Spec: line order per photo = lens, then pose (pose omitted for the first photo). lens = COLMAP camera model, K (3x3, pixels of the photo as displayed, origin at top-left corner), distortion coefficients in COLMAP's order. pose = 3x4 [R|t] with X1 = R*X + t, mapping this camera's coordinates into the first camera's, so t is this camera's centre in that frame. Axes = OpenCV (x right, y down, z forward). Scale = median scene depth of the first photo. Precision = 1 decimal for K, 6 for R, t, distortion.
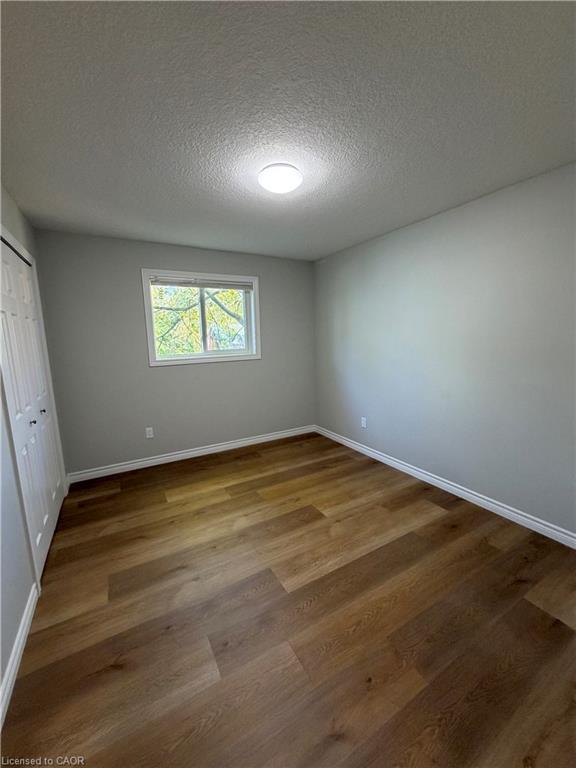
lens RADIAL K [[310.6, 0, 290.8], [0, 310.6, 383.5], [0, 0, 1]] dist [-0.000520, -0.000026]
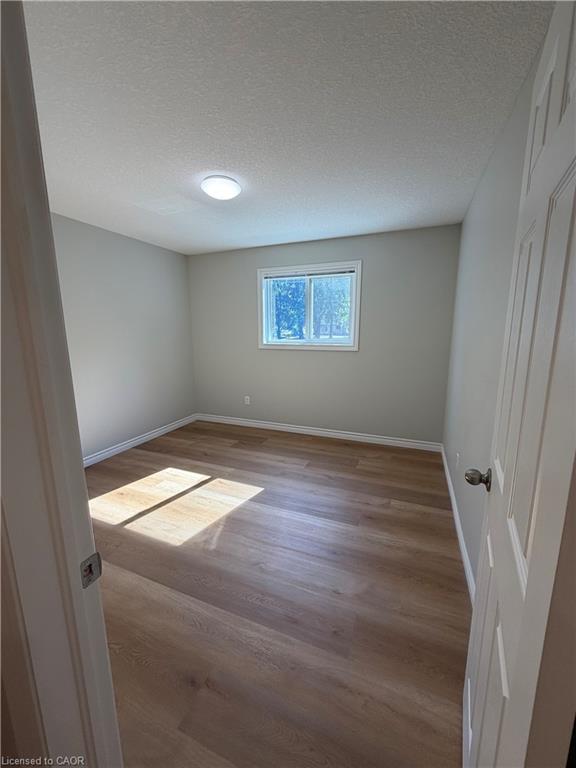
lens RADIAL K [[310.6, 0, 290.8], [0, 310.6, 383.5], [0, 0, 1]] dist [-0.000520, -0.000026]
pose [[0.614936, 0.168838, -0.770290, 0.539038], [-0.132843, 0.985030, 0.109855, -0.062802], [0.777307, 0.034774, 0.628160, 0.290808]]
